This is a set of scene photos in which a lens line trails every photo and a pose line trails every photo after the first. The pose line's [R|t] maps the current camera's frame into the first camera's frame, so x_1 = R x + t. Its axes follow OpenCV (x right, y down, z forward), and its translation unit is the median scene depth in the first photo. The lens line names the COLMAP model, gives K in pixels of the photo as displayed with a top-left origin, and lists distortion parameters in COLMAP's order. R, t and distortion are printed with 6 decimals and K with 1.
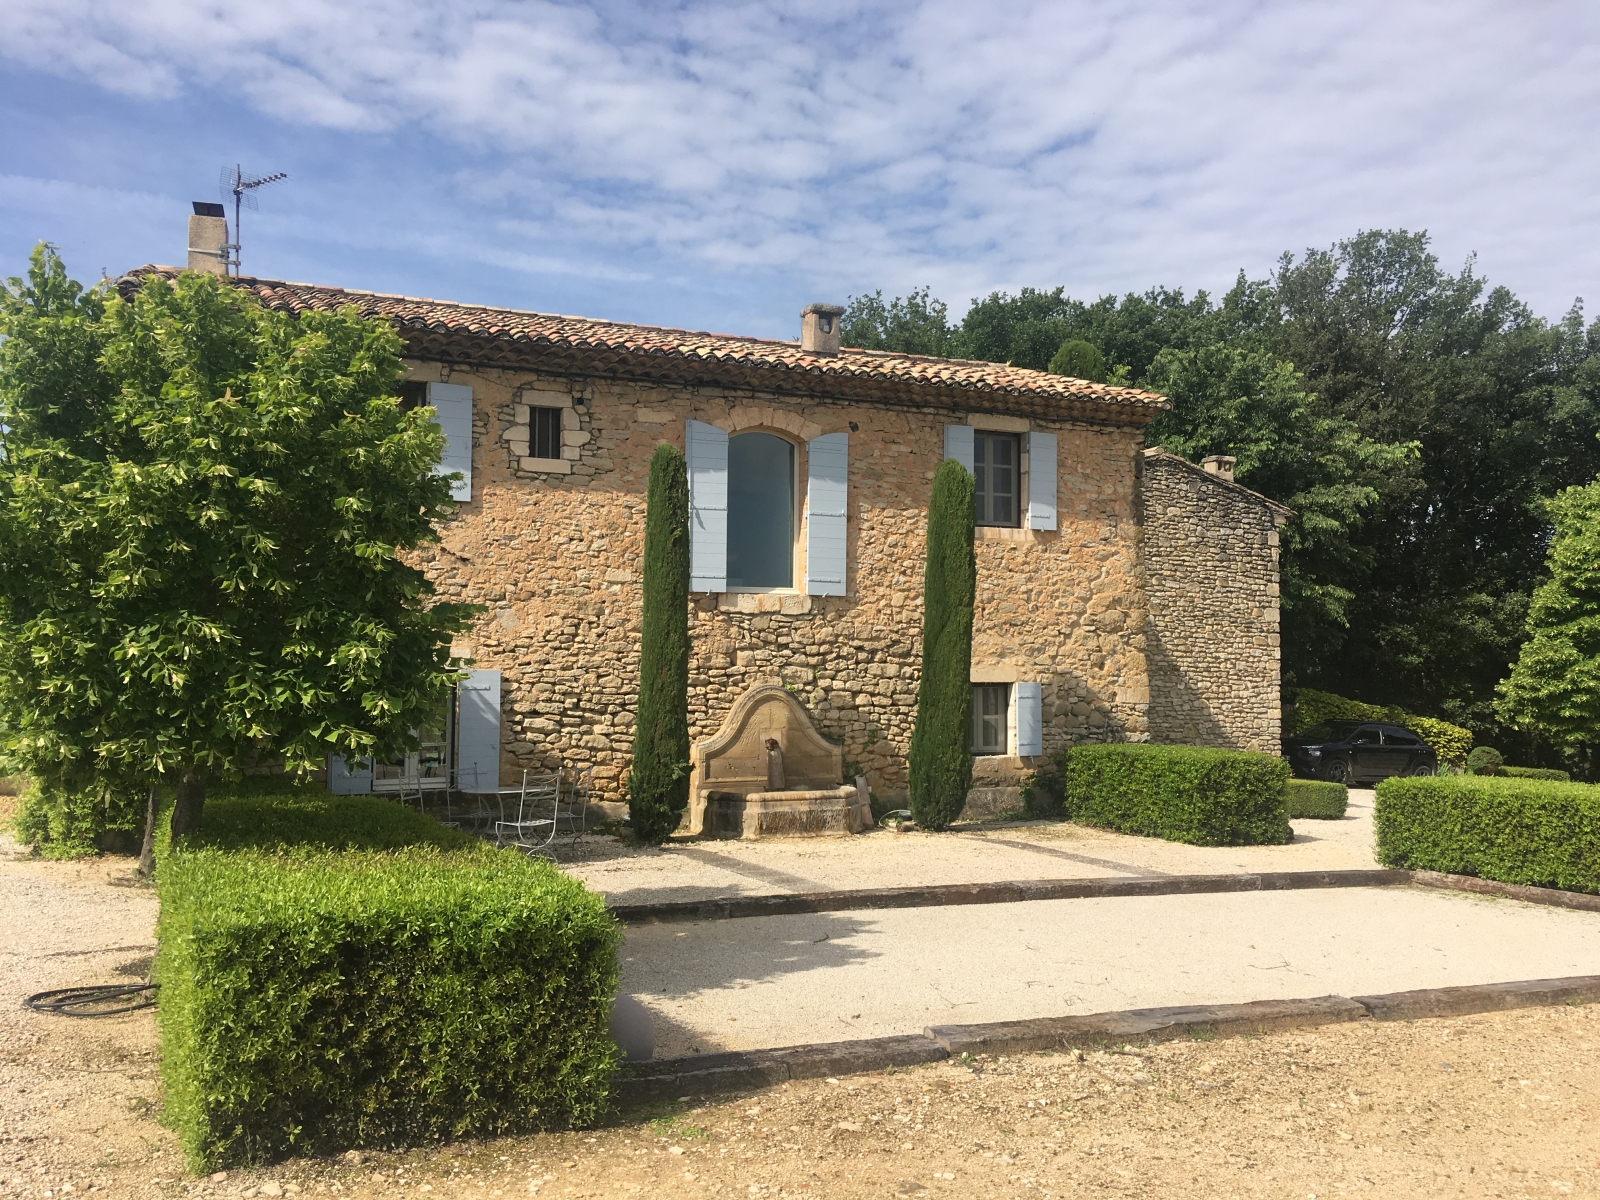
lens RADIAL K [[1343.6, 0, 800.0], [0, 1343.6, 600.0], [0, 0, 1]] dist [0.076668, -0.093462]
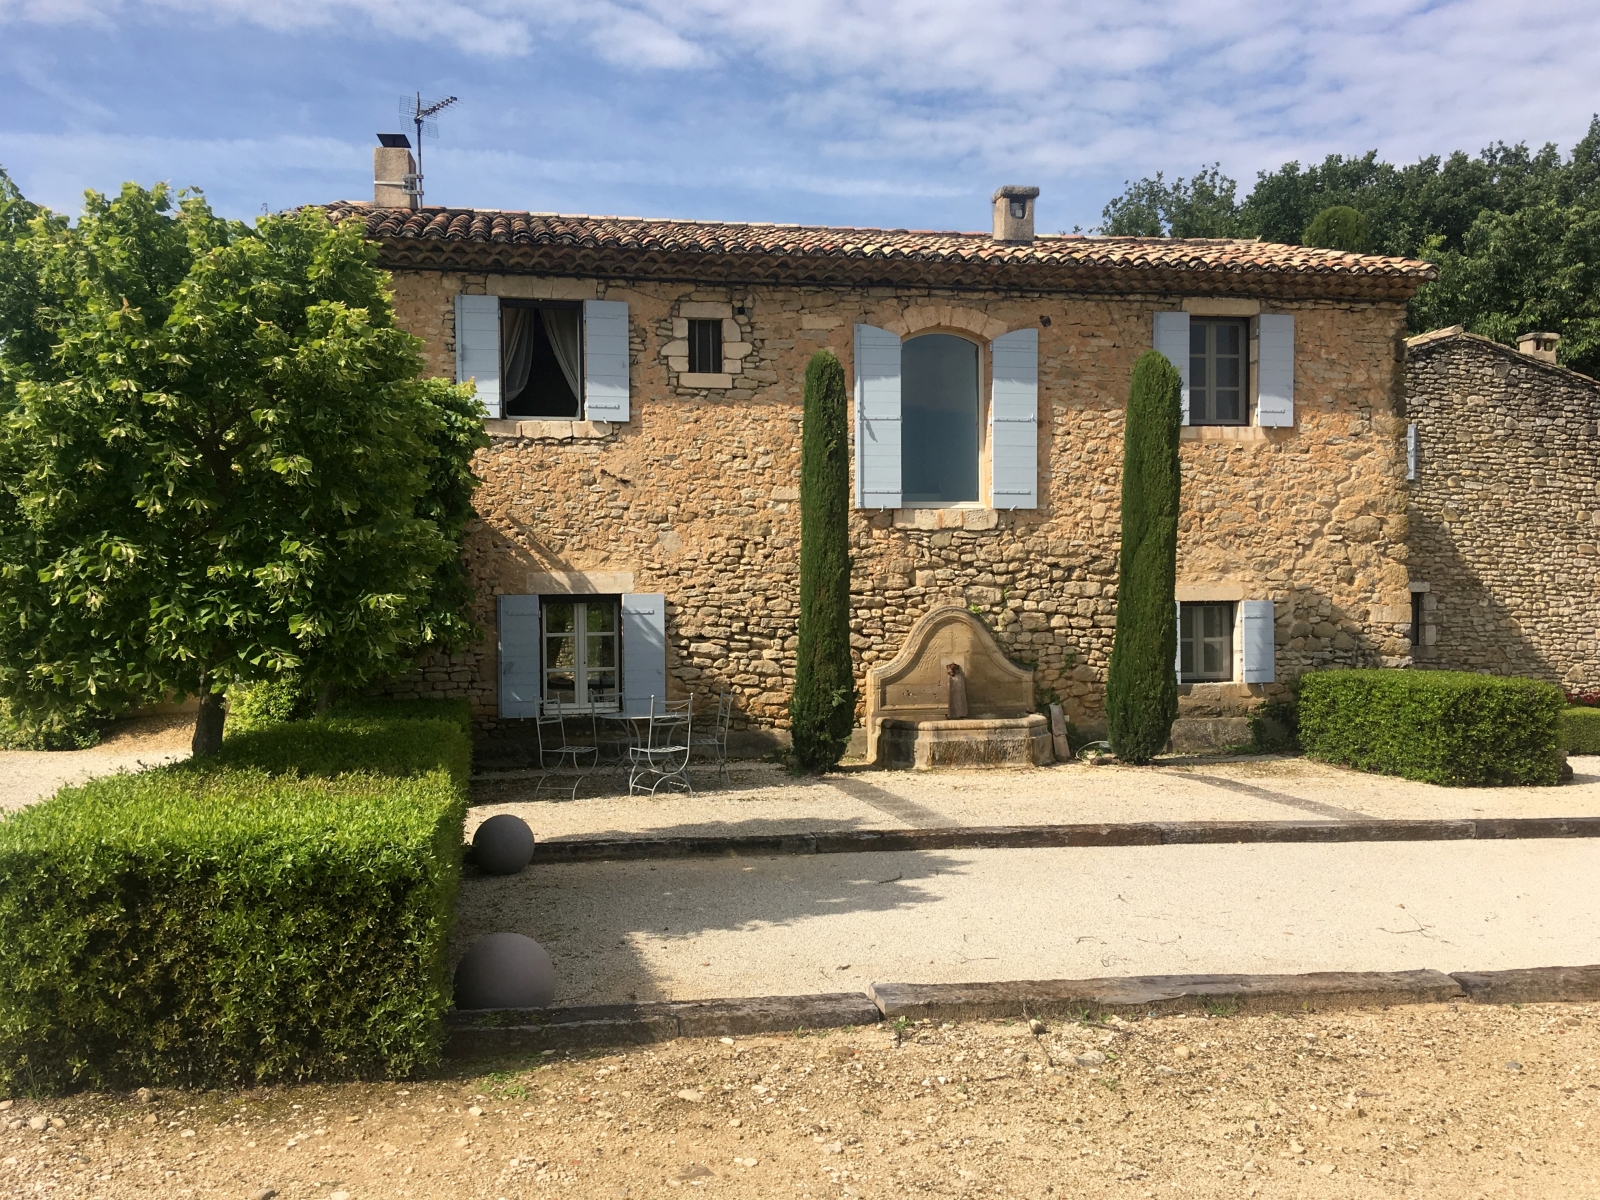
lens RADIAL K [[1379.7, 0, 800.0], [0, 1379.7, 600.0], [0, 0, 1]] dist [0.107890, -0.180815]
pose [[0.973869, -0.012419, -0.226772, 0.092704], [0.024950, 0.998311, 0.052475, 0.005858], [0.225737, -0.056762, 0.972533, 0.044147]]
